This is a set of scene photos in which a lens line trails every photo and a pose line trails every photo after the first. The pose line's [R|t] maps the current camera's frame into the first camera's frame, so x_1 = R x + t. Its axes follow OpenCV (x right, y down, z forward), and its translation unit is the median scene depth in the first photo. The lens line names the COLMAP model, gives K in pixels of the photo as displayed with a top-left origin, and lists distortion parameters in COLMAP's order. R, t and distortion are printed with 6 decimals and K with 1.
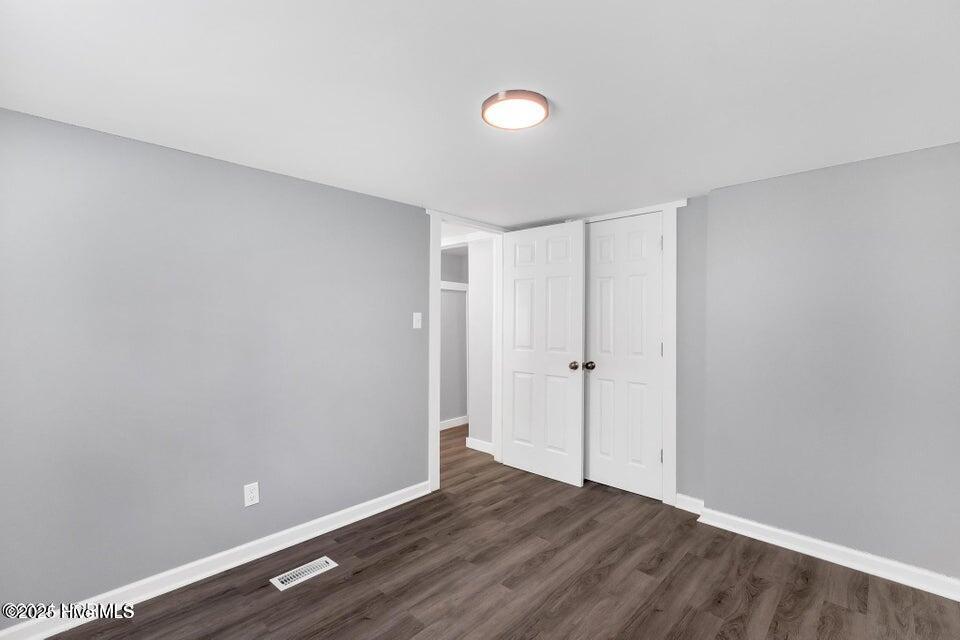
lens RADIAL K [[434.0, 0, 480.0], [0, 434.0, 320.0], [0, 0, 1]] dist [0.001650, 0.000361]
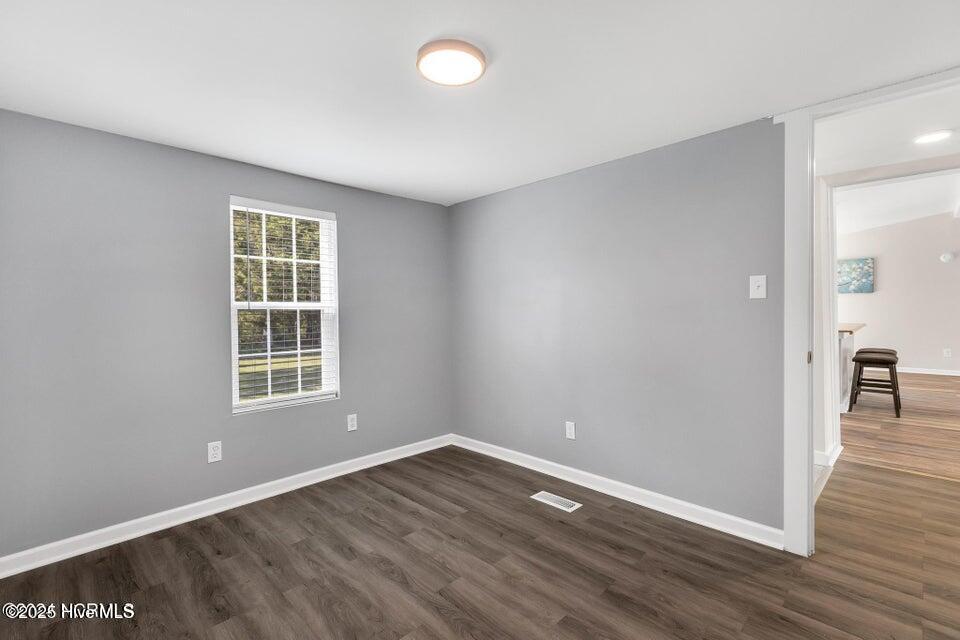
lens RADIAL K [[431.5, 0, 483.7], [0, 431.5, 316.4], [0, 0, 1]] dist [-0.001259, -0.000077]
pose [[-0.028998, 0.012408, -0.999502, 0.719525], [0.005349, 0.999911, 0.012258, 0.048446], [0.999565, -0.004991, -0.029061, 0.761041]]
